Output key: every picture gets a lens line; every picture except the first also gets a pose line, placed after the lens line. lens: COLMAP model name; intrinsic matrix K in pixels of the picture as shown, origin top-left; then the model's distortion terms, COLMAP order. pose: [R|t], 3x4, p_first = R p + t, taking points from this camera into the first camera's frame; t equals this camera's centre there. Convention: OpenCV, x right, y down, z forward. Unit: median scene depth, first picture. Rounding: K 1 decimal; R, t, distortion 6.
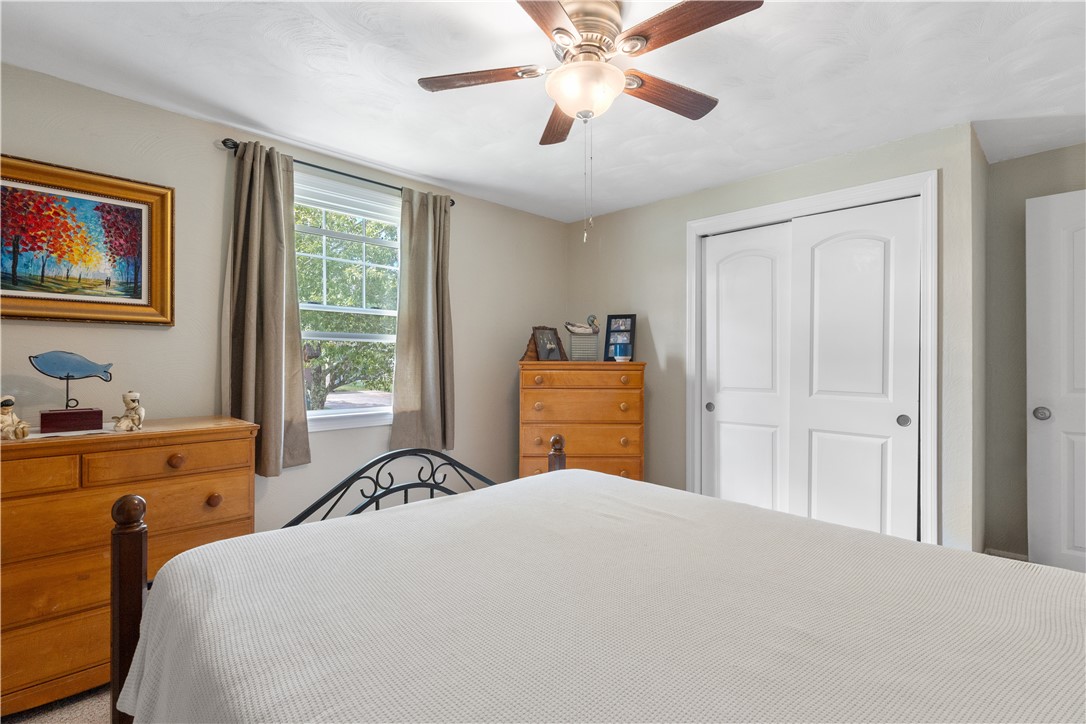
lens RADIAL K [[537.2, 0, 561.9], [0, 537.2, 366.9], [0, 0, 1]] dist [0.002442, 0.000155]
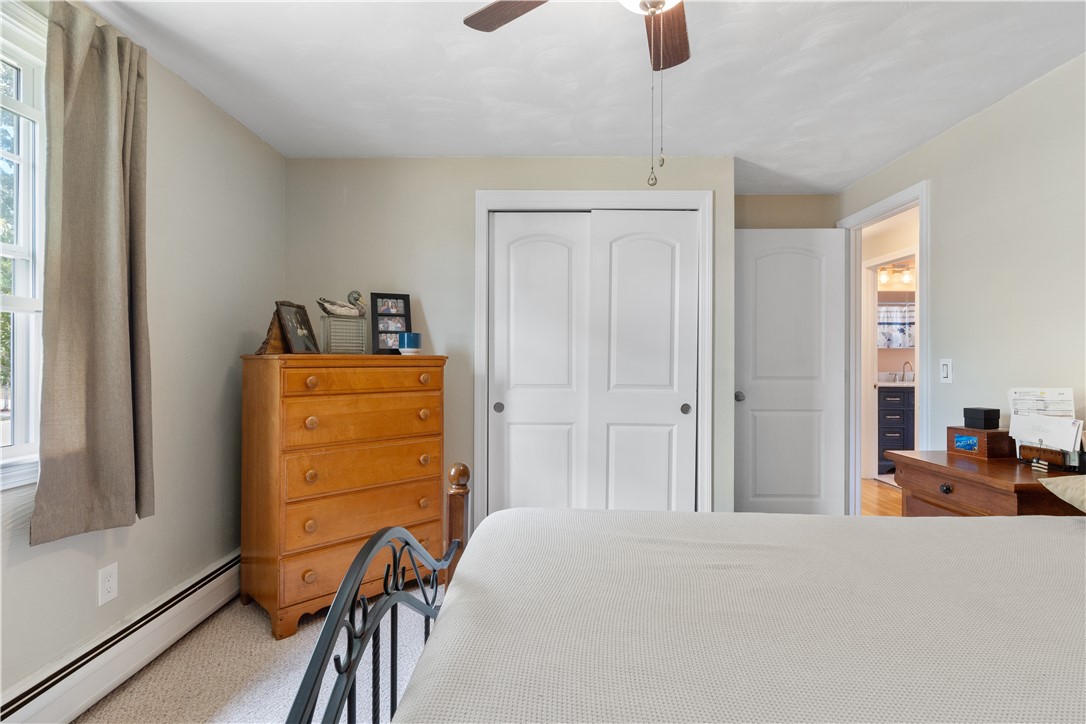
lens RADIAL K [[550.0, 0, 545.6], [0, 550.0, 362.0], [0, 0, 1]] dist [-0.003116, -0.000680]
pose [[0.716557, -0.005561, 0.697506, -0.314883], [0.003597, 0.999984, 0.004278, -0.003087], [-0.697519, -0.000557, 0.716566, 0.327303]]
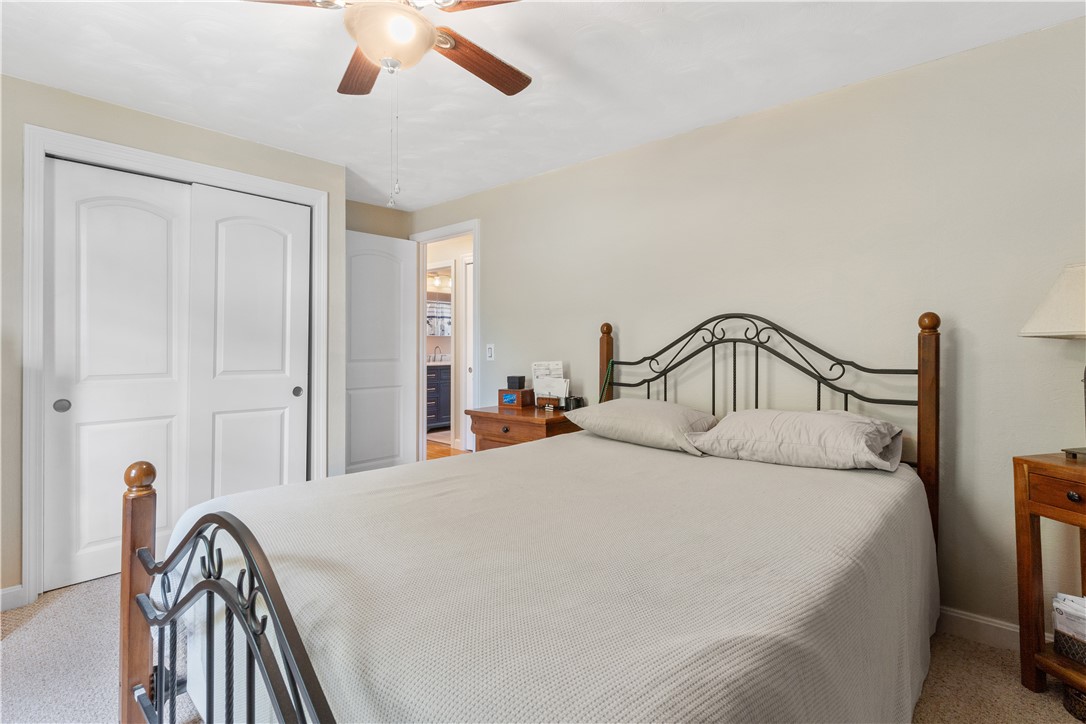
lens RADIAL K [[529.4, 0, 545.5], [0, 529.4, 352.1], [0, 0, 1]] dist [-0.000814, -0.000280]
pose [[-0.061017, -0.017032, 0.997991, -0.475812], [0.004237, 0.999841, 0.017323, -0.004129], [-0.998128, 0.005285, -0.060935, 0.446516]]
